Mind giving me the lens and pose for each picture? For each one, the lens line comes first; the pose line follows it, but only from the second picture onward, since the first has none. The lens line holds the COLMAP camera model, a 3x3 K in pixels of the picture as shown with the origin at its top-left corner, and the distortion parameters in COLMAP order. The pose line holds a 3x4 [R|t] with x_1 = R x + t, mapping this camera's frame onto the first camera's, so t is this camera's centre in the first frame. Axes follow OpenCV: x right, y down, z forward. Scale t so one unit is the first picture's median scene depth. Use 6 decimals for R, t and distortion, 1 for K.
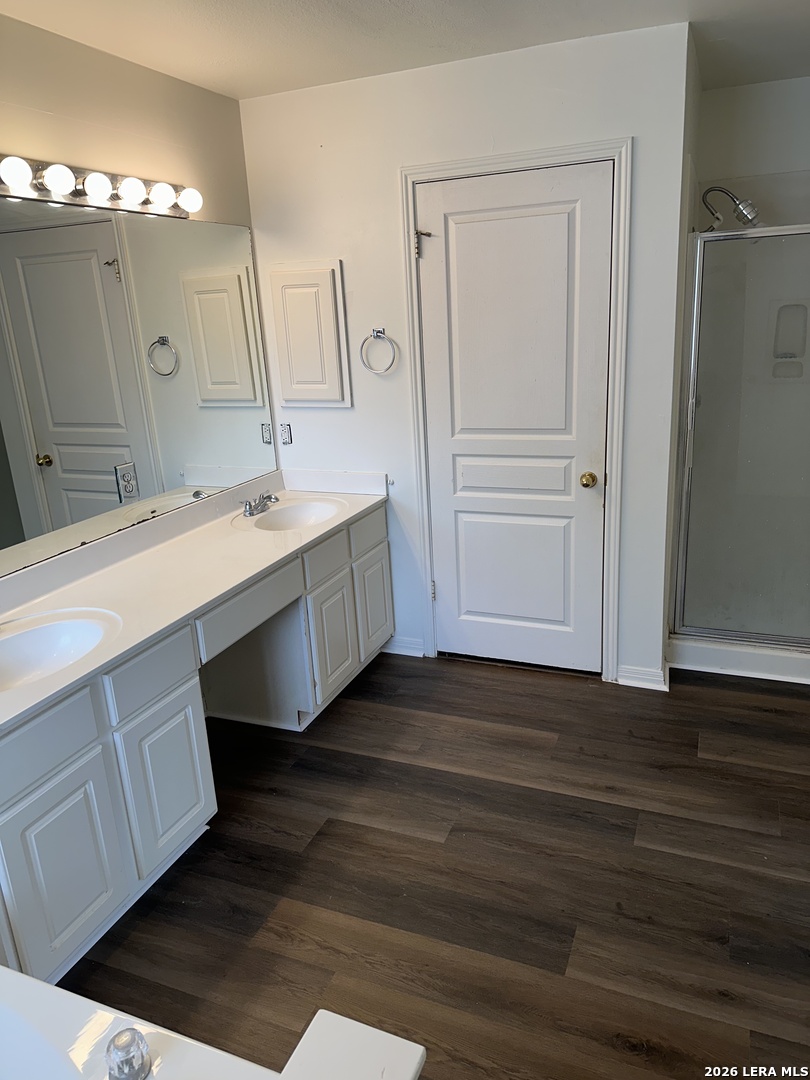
lens RADIAL K [[763.7, 0, 405.0], [0, 763.7, 525.3], [0, 0, 1]] dist [0.093674, -0.123632]
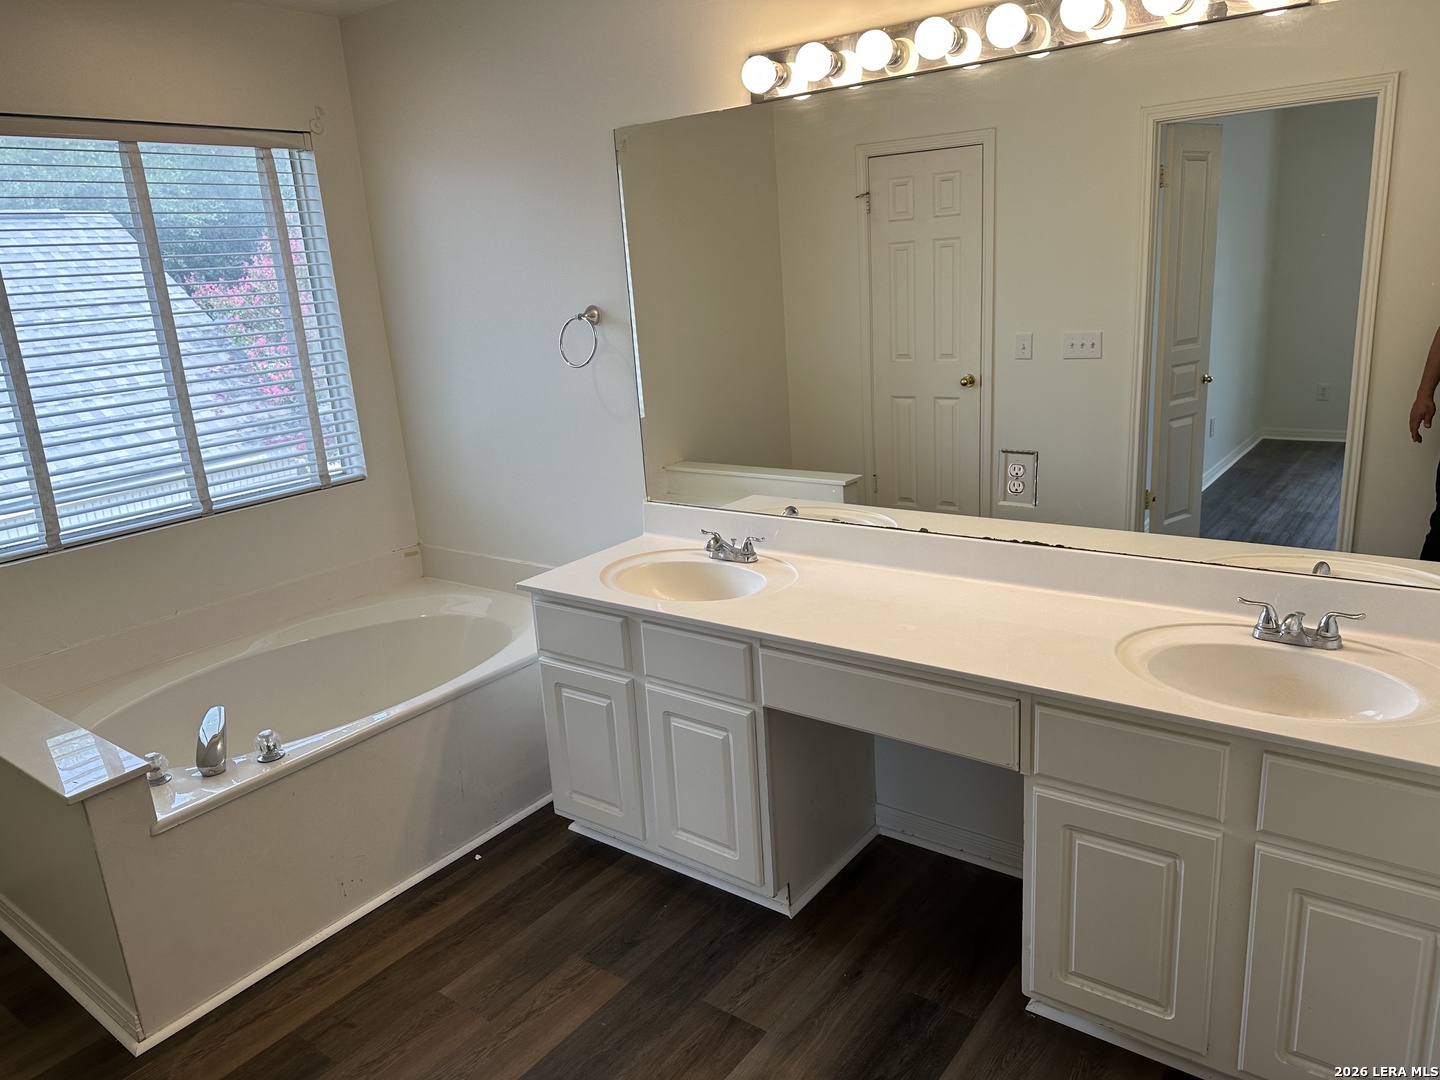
lens RADIAL K [[1018.2, 0, 719.6], [0, 1018.2, 544.3], [0, 0, 1]] dist [0.093674, -0.123632]
pose [[-0.245339, 0.307059, -0.919524, 0.644361], [-0.203554, 0.911051, 0.358540, -0.324493], [0.947826, 0.275136, -0.161013, 1.109905]]
